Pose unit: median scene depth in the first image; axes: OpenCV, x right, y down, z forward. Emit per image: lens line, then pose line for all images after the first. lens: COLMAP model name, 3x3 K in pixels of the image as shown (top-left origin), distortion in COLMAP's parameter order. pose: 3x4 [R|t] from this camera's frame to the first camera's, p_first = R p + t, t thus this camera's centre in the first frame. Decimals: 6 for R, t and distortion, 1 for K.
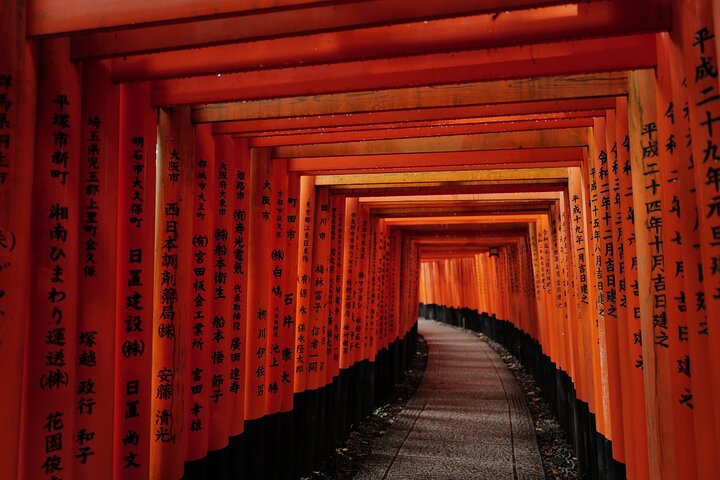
lens RADIAL K [[511.5, 0, 375.1], [0, 511.5, 240.8], [0, 0, 1]] dist [-0.001223, -0.000680]
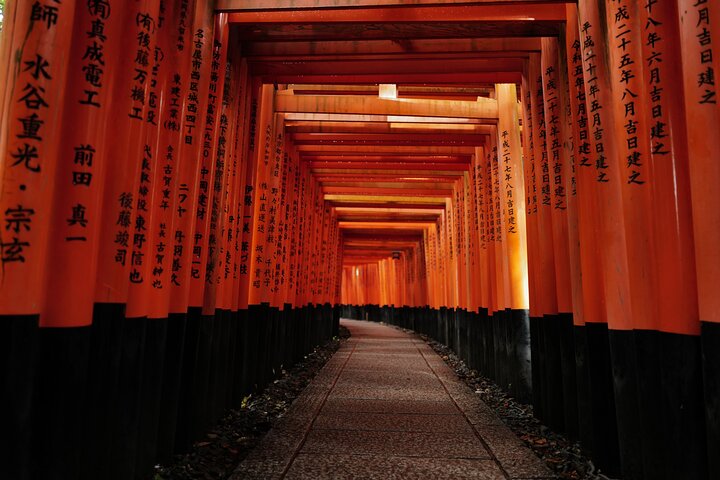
lens RADIAL K [[511.5, 0, 375.1], [0, 511.5, 240.8], [0, 0, 1]] dist [-0.001223, -0.000680]
pose [[0.975872, 0.037885, 0.215031, -0.244691], [-0.028668, 0.998538, -0.045823, 0.095586], [-0.216453, 0.038553, 0.975532, -0.681036]]
